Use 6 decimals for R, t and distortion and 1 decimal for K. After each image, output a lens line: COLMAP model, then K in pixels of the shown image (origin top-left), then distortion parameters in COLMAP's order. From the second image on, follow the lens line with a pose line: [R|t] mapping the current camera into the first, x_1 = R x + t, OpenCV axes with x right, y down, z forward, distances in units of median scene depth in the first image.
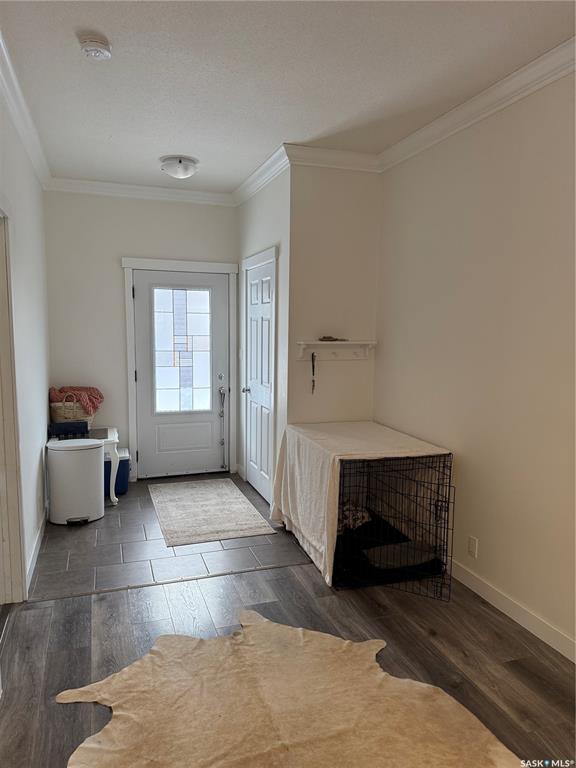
lens RADIAL K [[544.5, 0, 287.3], [0, 544.5, 384.1], [0, 0, 1]] dist [0.056650, -0.036460]
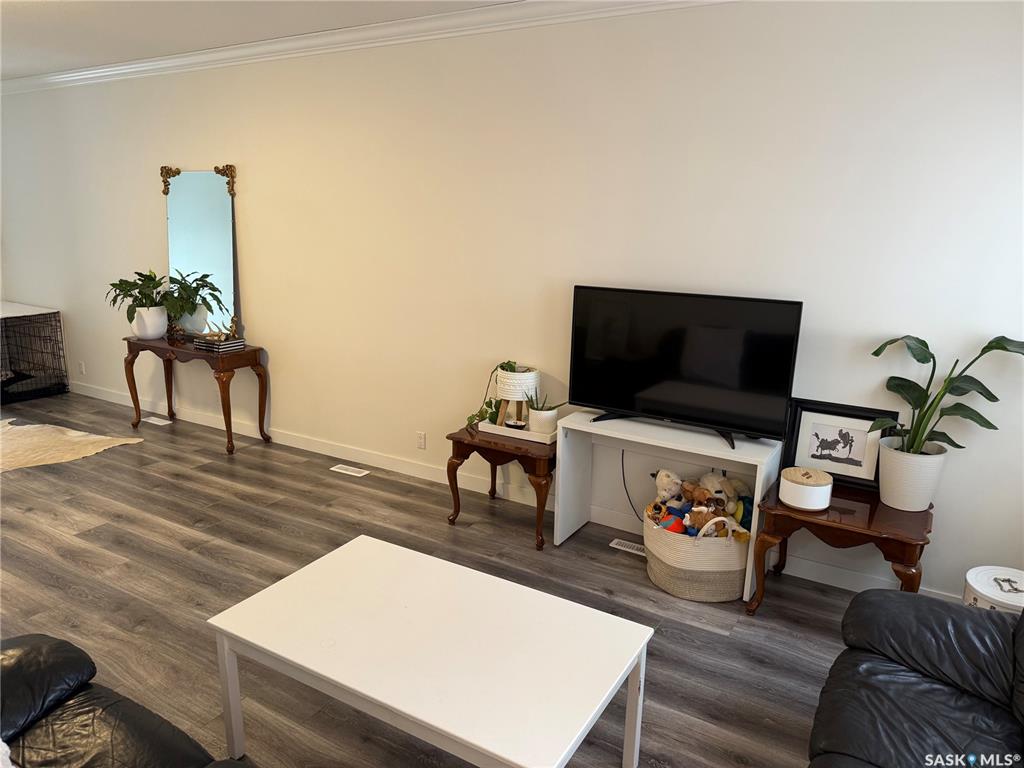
lens RADIAL K [[726.0, 0, 518.0], [0, 726.0, 391.1], [0, 0, 1]] dist [0.056650, -0.036460]
pose [[0.774163, -0.143133, 0.616591, -0.016578], [0.058650, 0.986128, 0.155278, 0.118076], [-0.630263, -0.084047, 0.771819, -1.708404]]
